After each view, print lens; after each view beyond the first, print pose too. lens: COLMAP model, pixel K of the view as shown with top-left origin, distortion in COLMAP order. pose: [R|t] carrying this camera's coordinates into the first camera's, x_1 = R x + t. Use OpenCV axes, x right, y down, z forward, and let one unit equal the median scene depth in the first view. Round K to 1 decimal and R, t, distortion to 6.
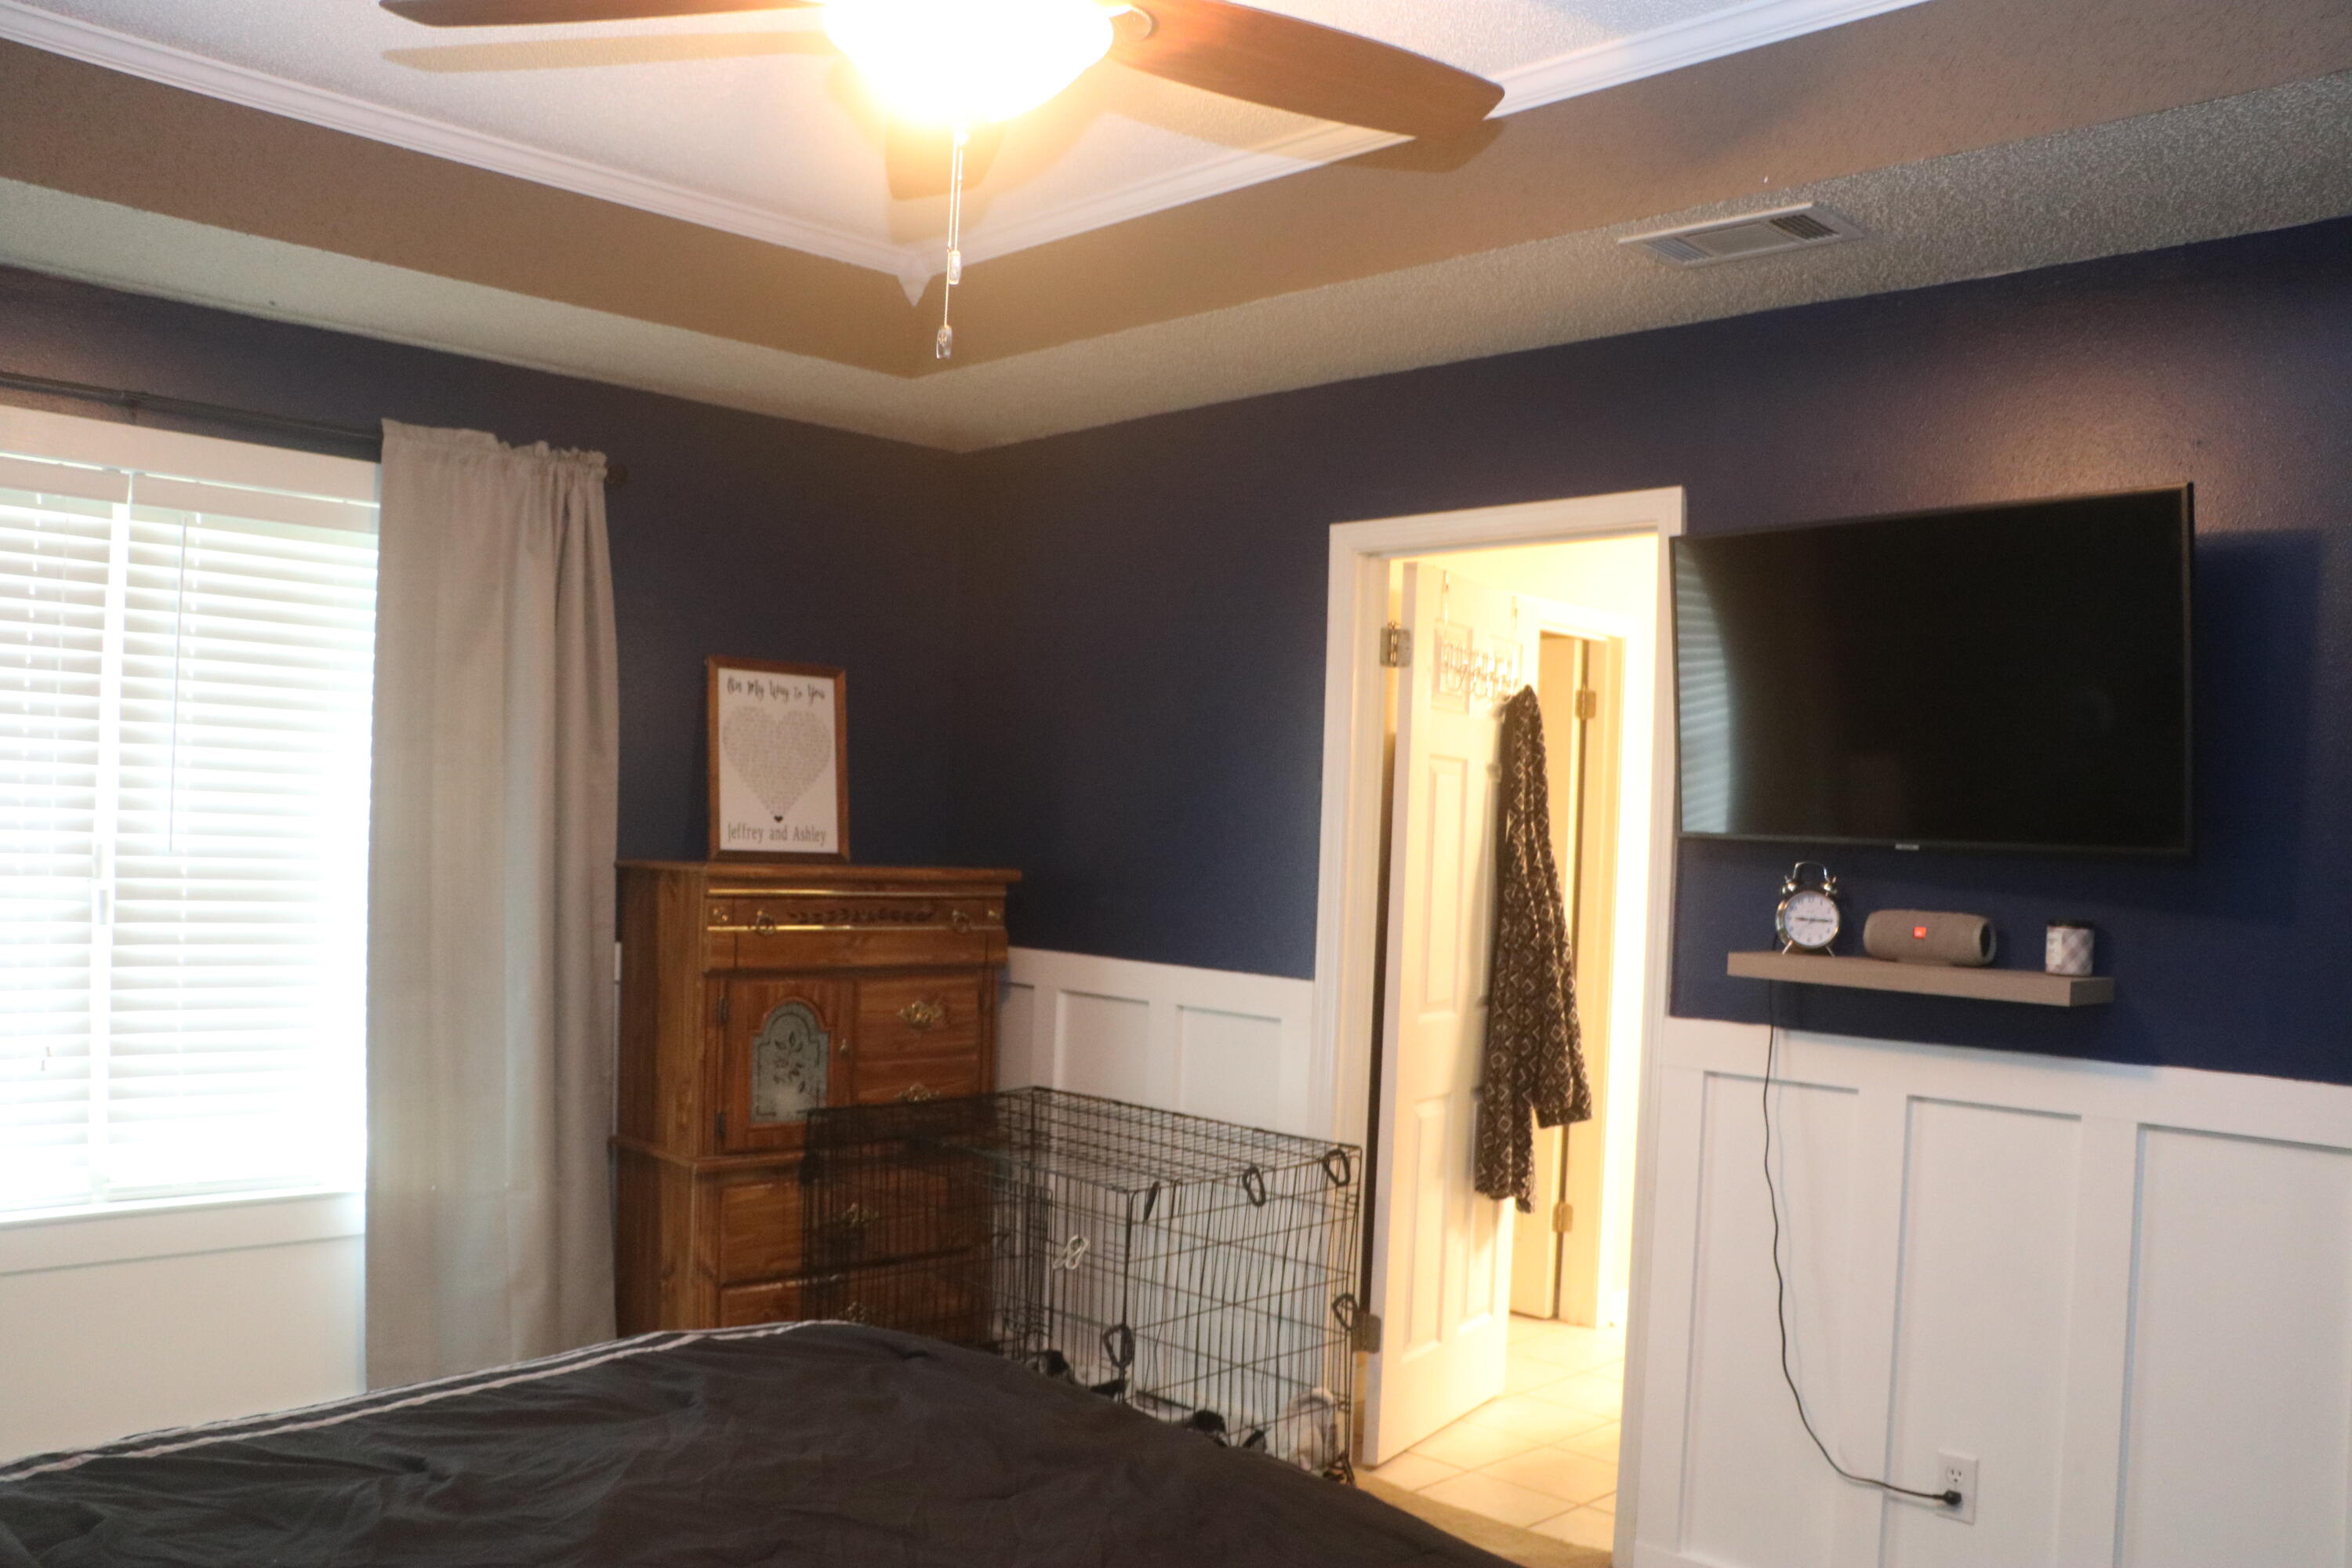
lens RADIAL K [[2029.5, 0, 1176.0], [0, 2029.5, 784.0], [0, 0, 1]] dist [-0.070661, 0.019069]
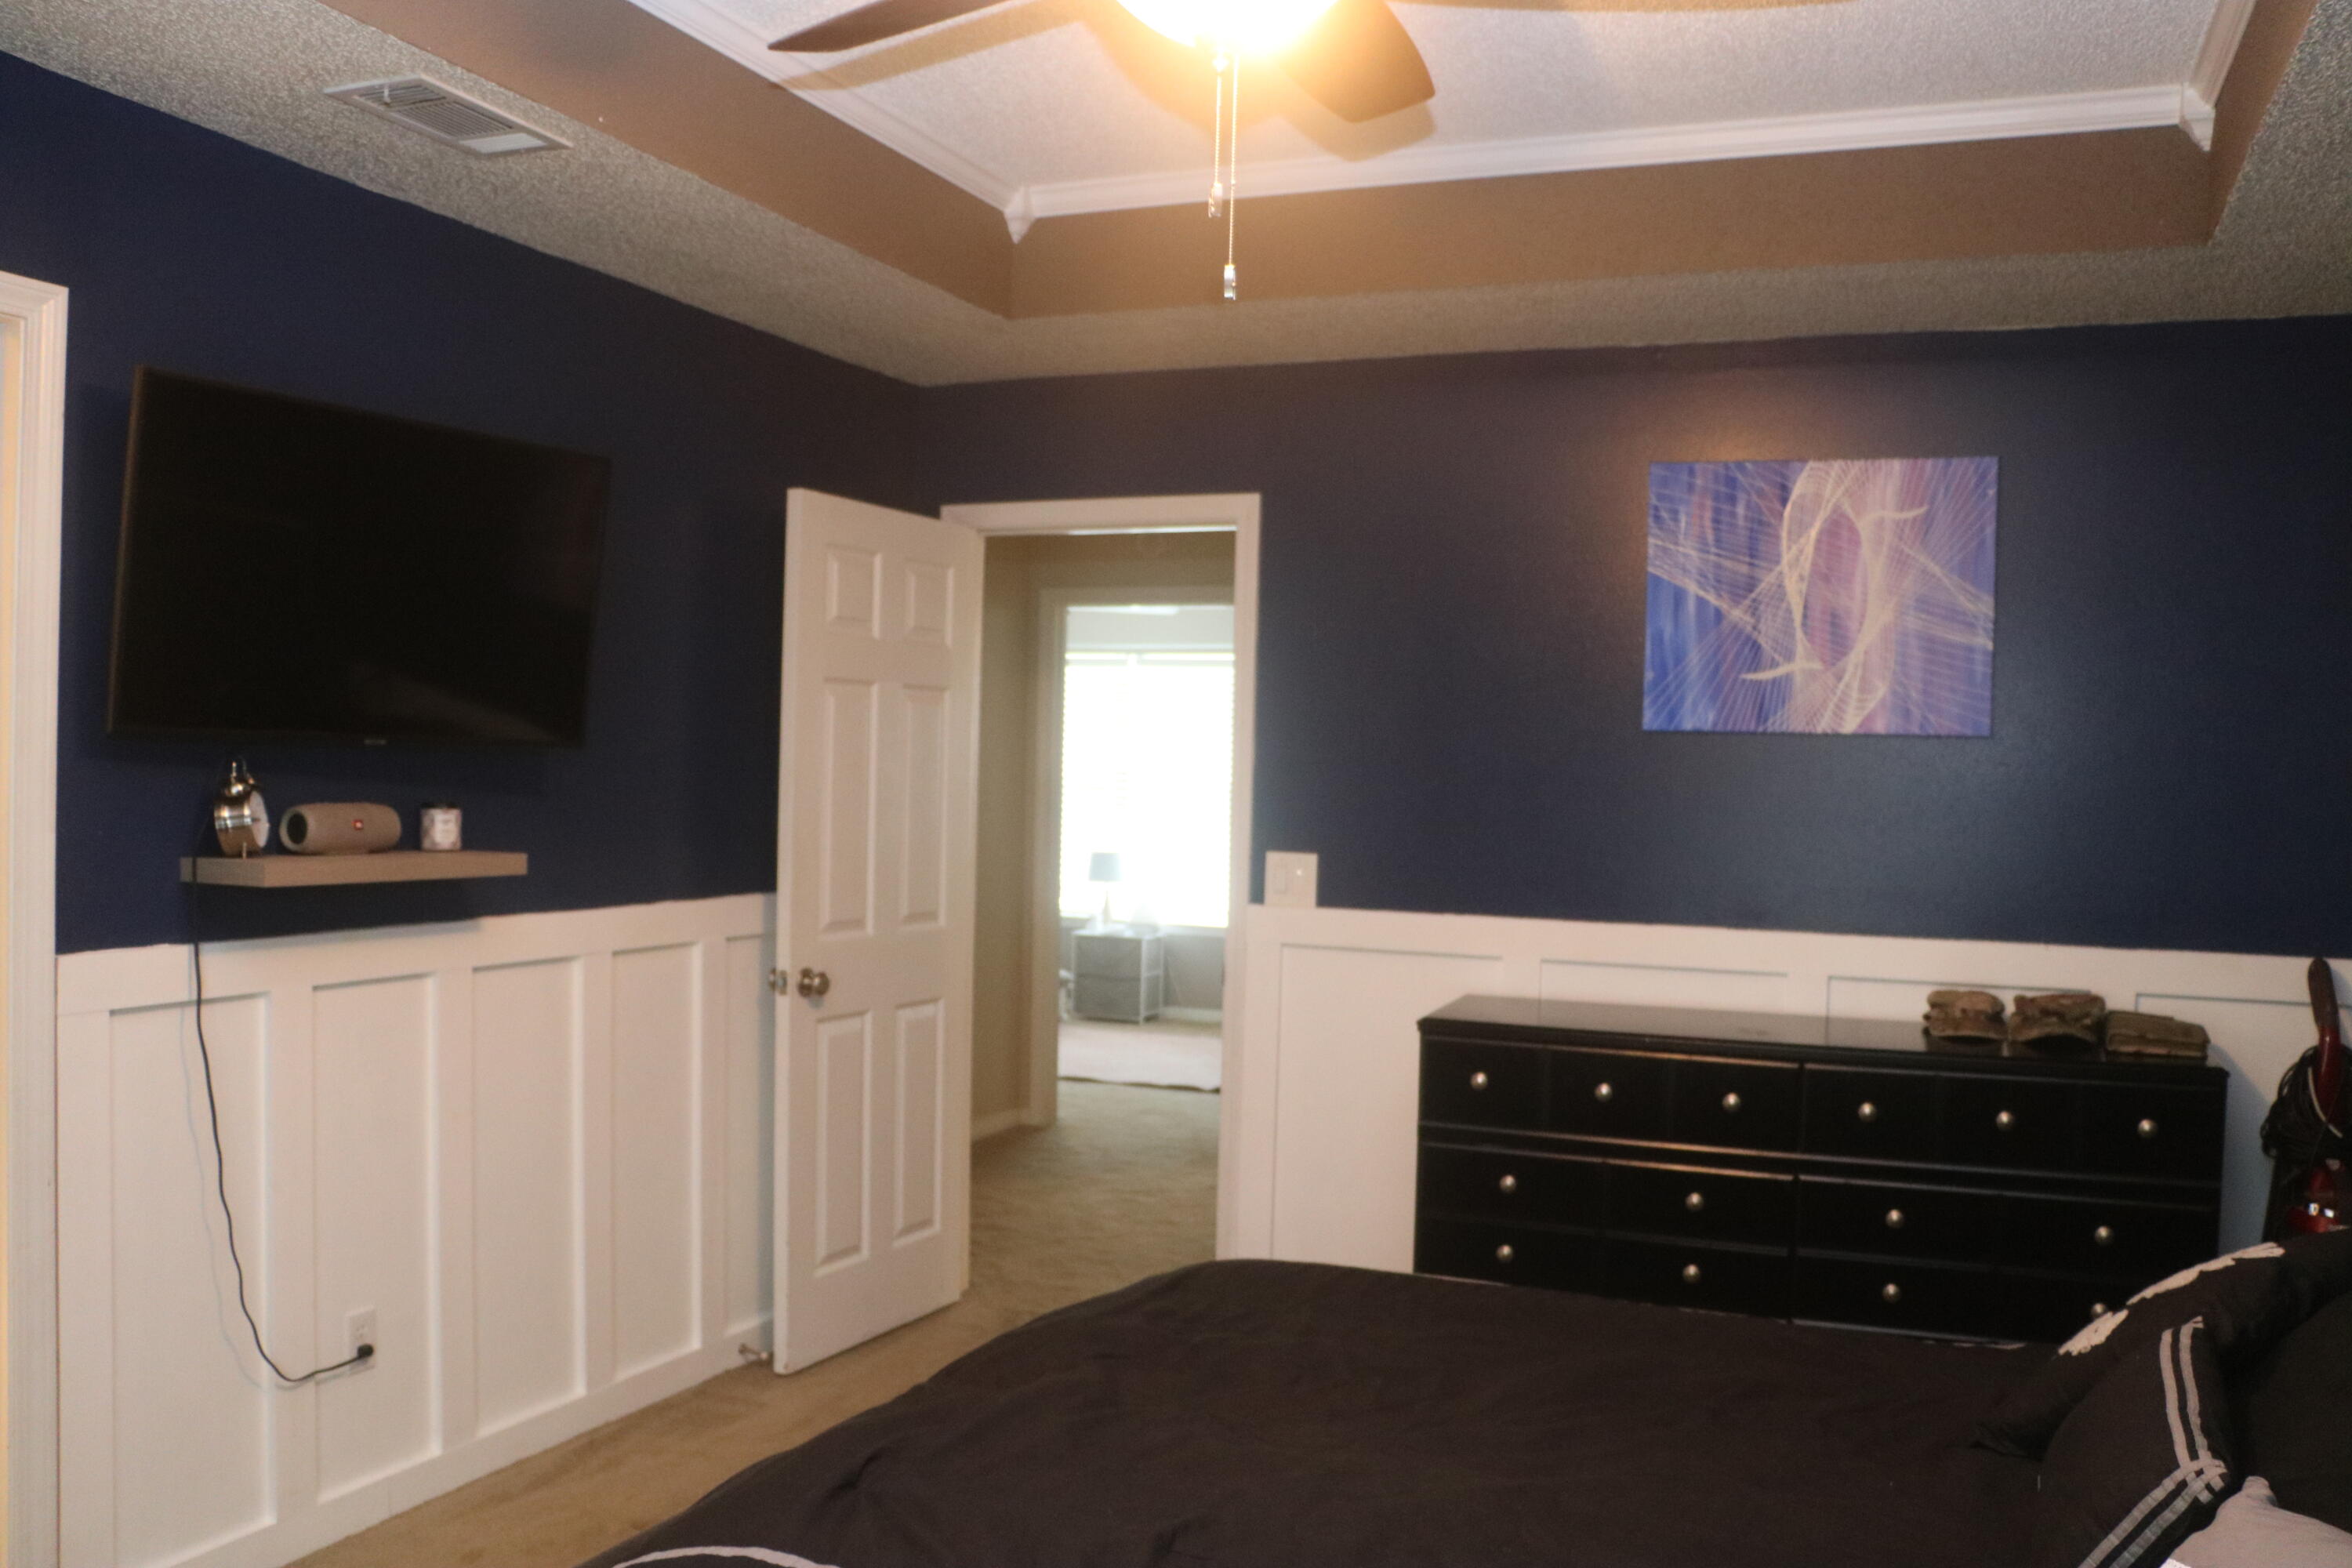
lens RADIAL K [[2029.5, 0, 1176.0], [0, 2029.5, 784.0], [0, 0, 1]] dist [-0.070661, 0.019069]
pose [[-0.394124, -0.051099, 0.917636, -0.724322], [-0.055994, 0.997933, 0.031521, -0.002419], [-0.917350, -0.038959, -0.396171, 1.006426]]
